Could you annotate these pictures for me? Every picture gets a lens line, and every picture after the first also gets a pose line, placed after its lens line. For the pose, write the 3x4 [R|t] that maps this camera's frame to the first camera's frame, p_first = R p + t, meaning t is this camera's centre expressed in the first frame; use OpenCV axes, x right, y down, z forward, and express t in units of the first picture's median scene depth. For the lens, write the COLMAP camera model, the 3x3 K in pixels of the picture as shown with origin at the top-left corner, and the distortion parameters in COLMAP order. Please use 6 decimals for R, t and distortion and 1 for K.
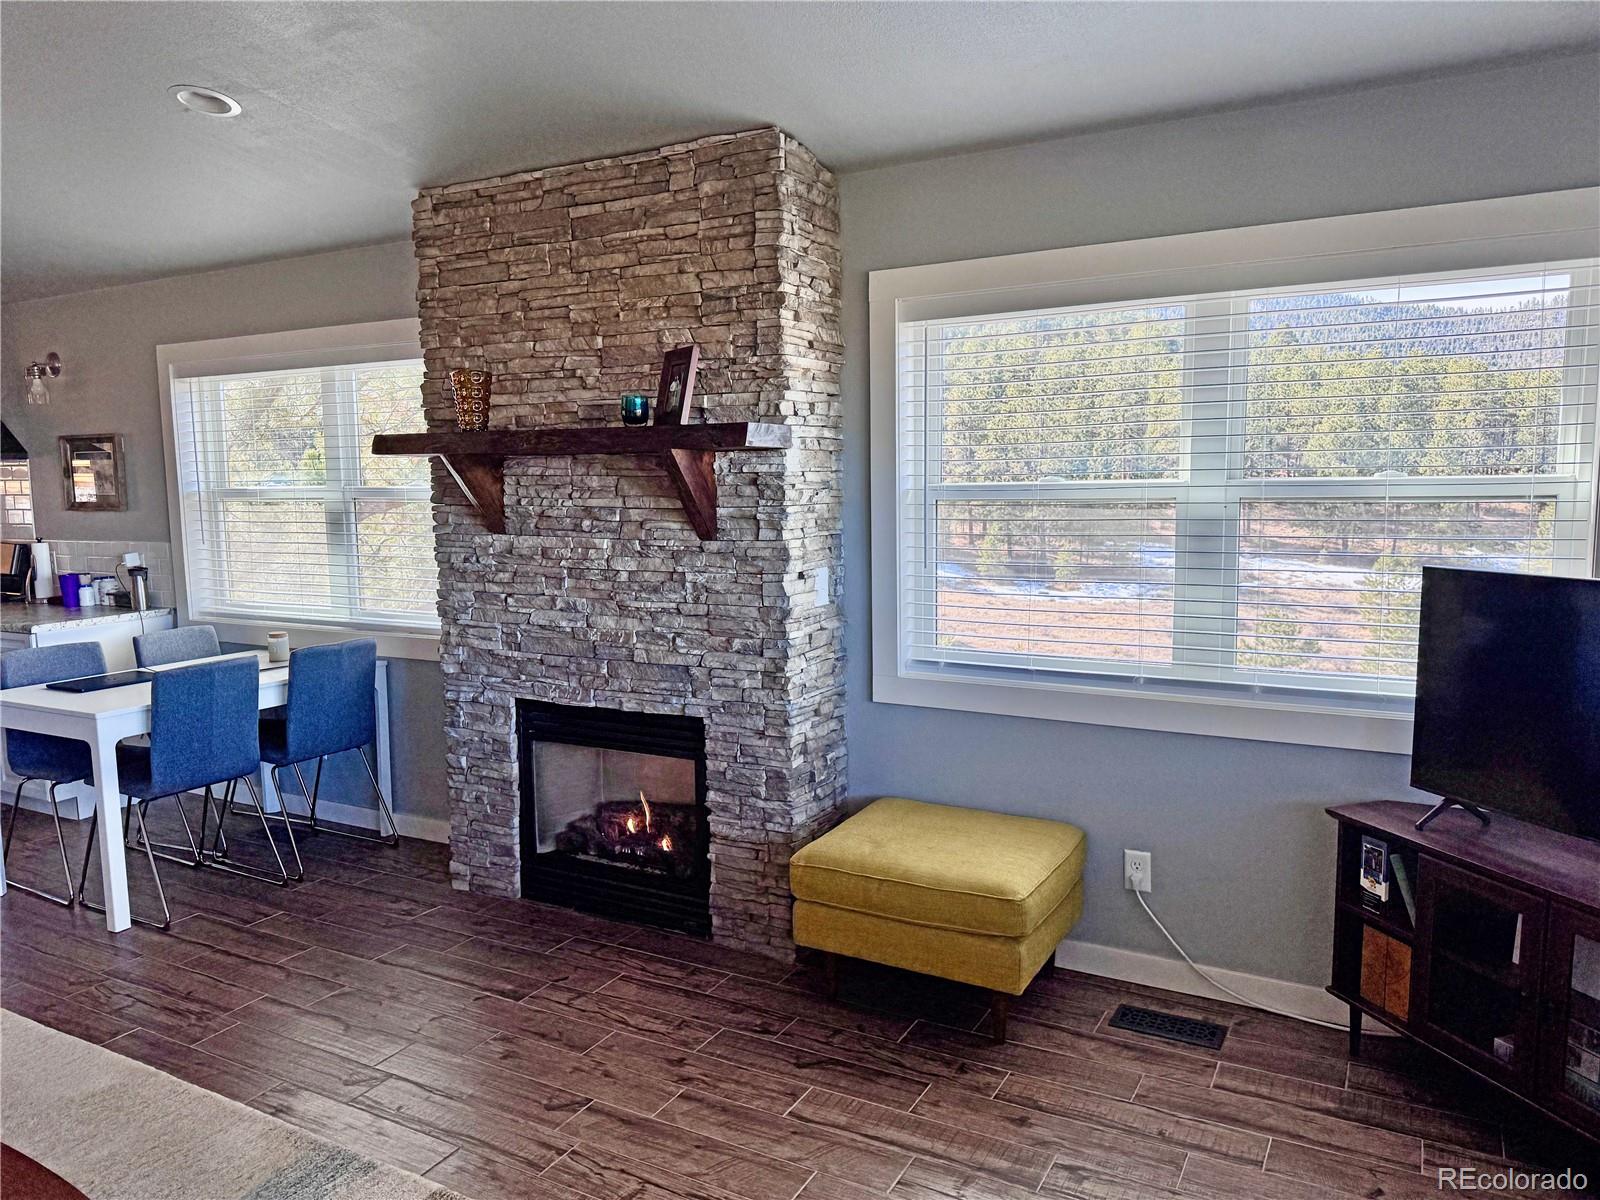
lens RADIAL K [[1113.1, 0, 796.9], [0, 1113.1, 606.3], [0, 0, 1]] dist [0.137196, -0.210828]
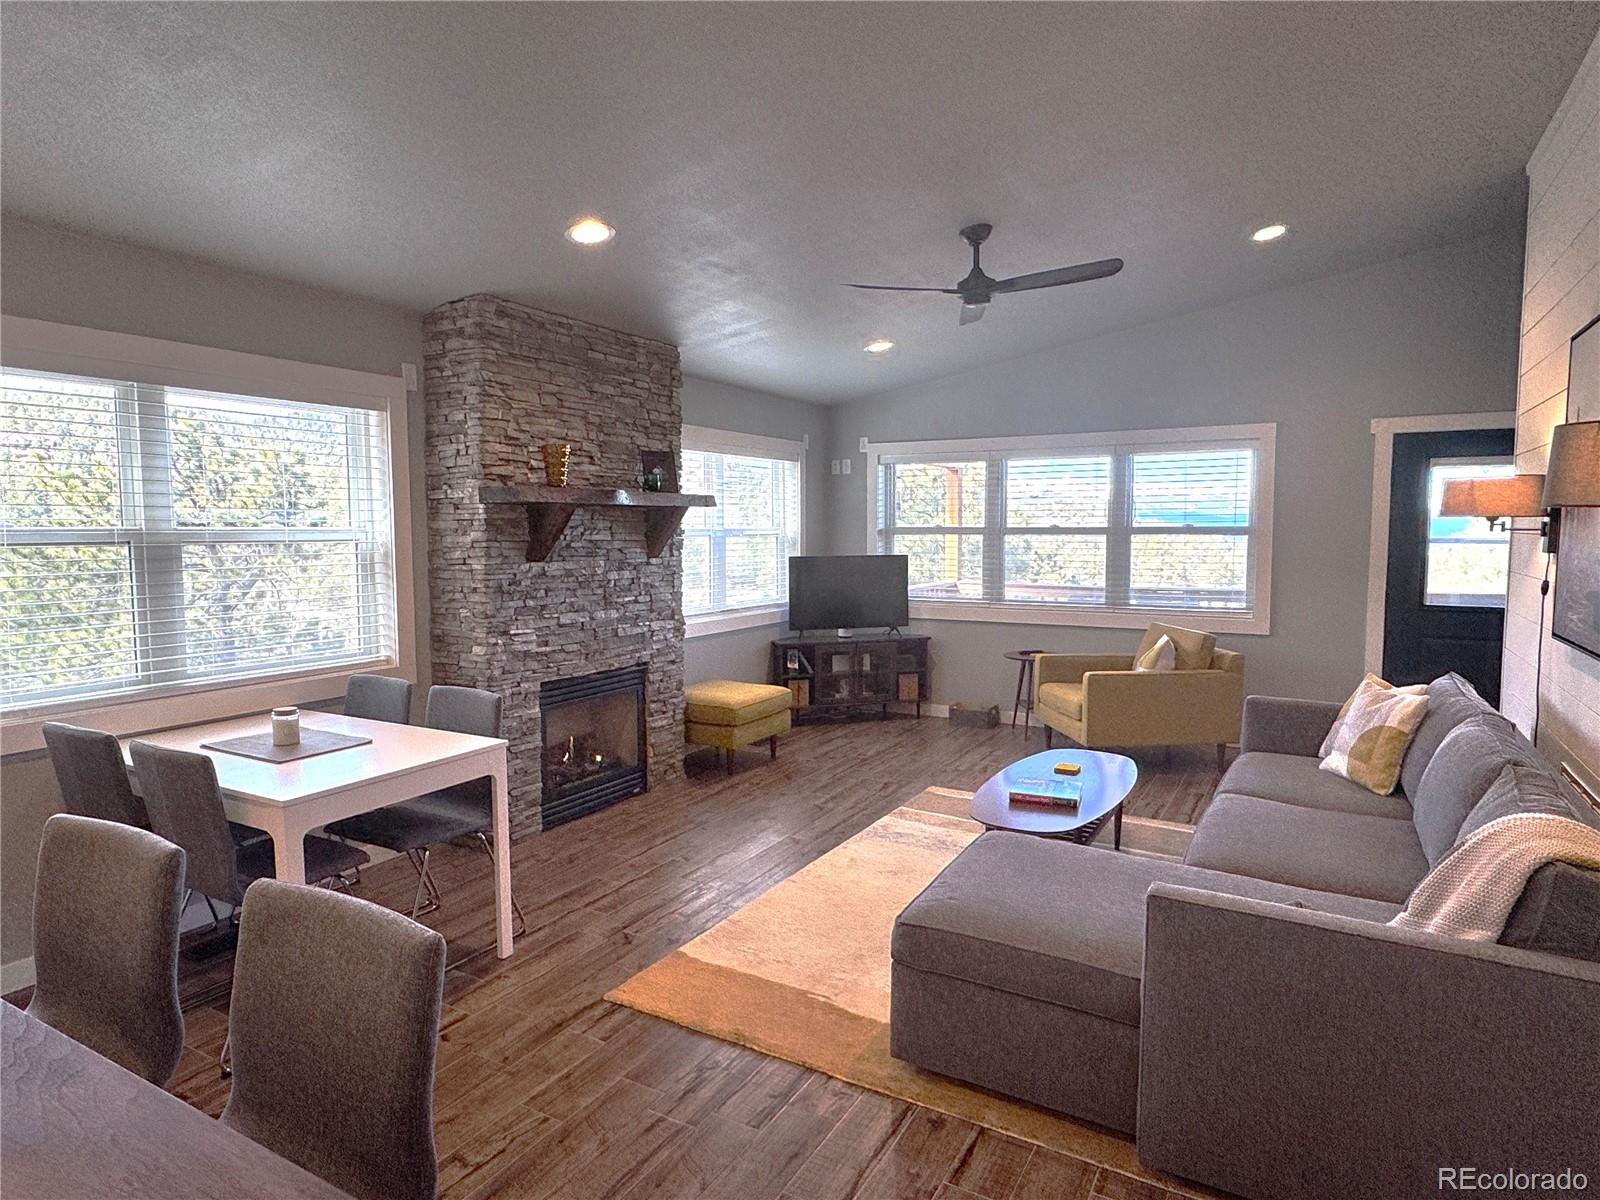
lens RADIAL K [[945.4, 0, 797.9], [0, 945.4, 595.4], [0, 0, 1]] dist [-0.002740, 0.002293]
pose [[0.008882, -0.058238, 0.998263, -1.527795], [0.117809, 0.991411, 0.056790, -0.056733], [-0.992997, 0.117100, 0.015667, 0.735819]]
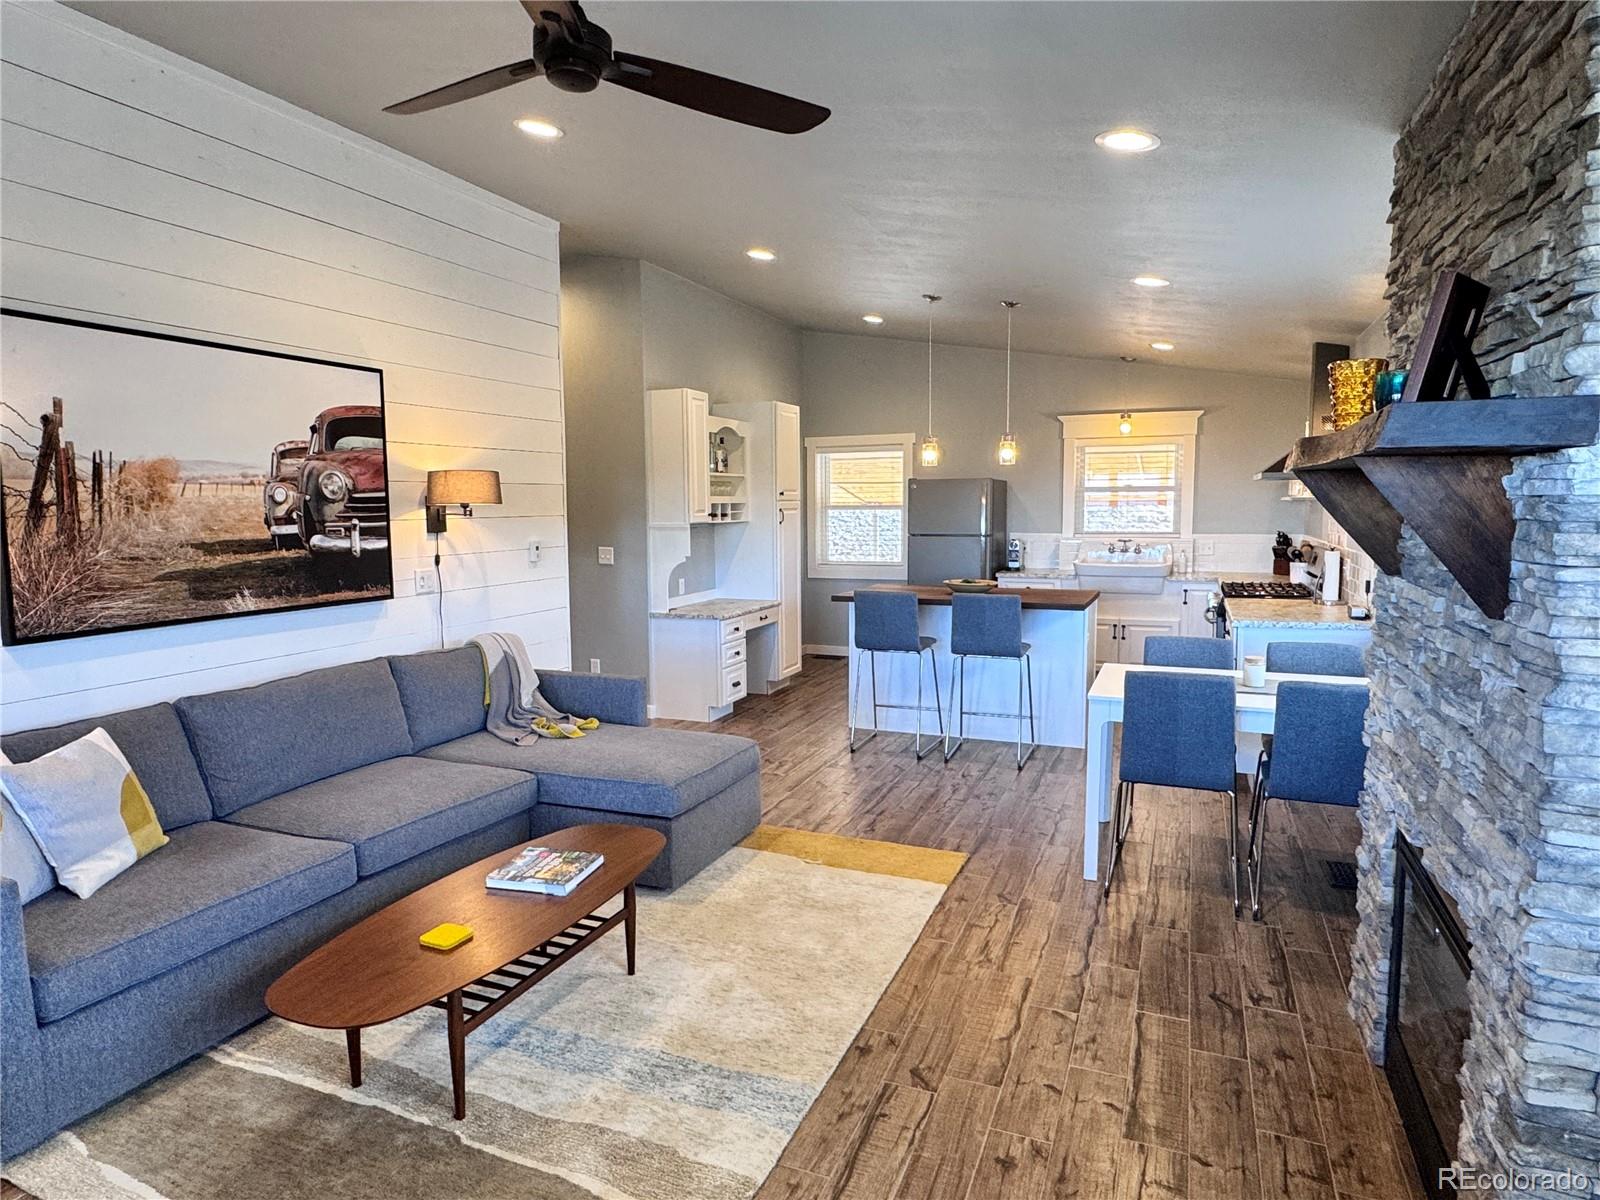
lens RADIAL K [[945.4, 0, 797.9], [0, 945.4, 595.4], [0, 0, 1]] dist [-0.002740, 0.002293]
pose [[0.113523, 0.112180, -0.987182, 0.330577], [-0.110679, 0.988849, 0.099642, -0.076880], [0.987351, 0.097948, 0.124673, 0.585673]]
